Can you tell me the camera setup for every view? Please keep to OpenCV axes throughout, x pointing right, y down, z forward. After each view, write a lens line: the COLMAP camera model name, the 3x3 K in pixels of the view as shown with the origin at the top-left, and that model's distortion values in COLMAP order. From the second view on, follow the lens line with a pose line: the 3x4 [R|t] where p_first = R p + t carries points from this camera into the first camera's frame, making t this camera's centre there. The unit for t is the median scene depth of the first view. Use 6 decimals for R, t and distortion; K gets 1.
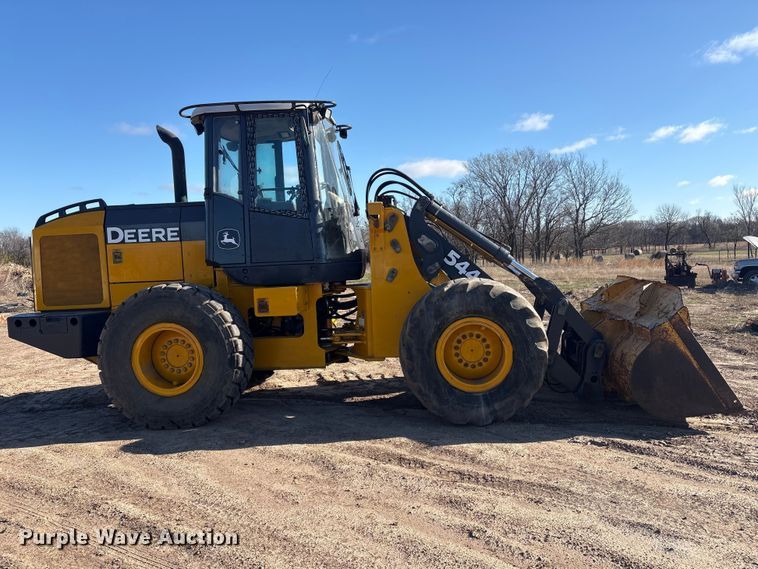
lens RADIAL K [[611.0, 0, 379.0], [0, 611.0, 284.5], [0, 0, 1]] dist [0.022981, -0.005630]
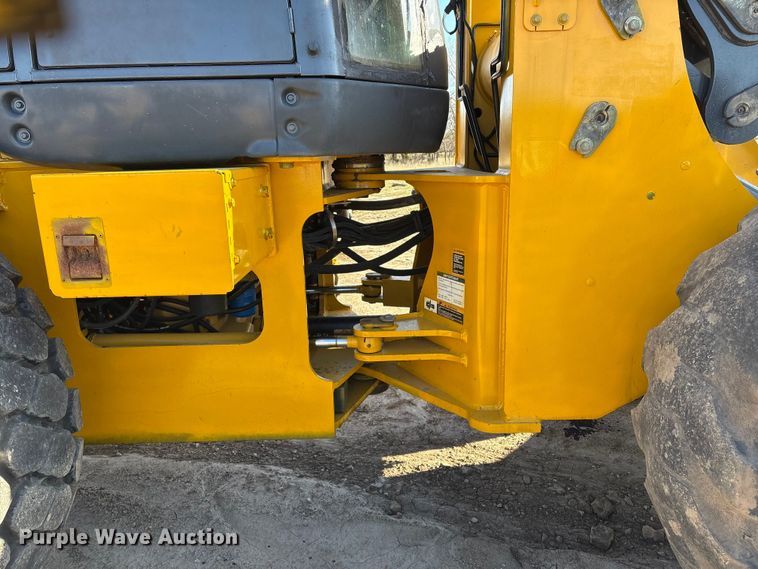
lens RADIAL K [[611.0, 0, 379.0], [0, 611.0, 284.5], [0, 0, 1]] dist [0.022981, -0.005630]
pose [[0.995886, -0.009857, 0.090077, -0.091533], [-0.004216, 0.987950, 0.154716, 0.010407], [-0.090517, -0.154459, 0.983844, 0.695478]]
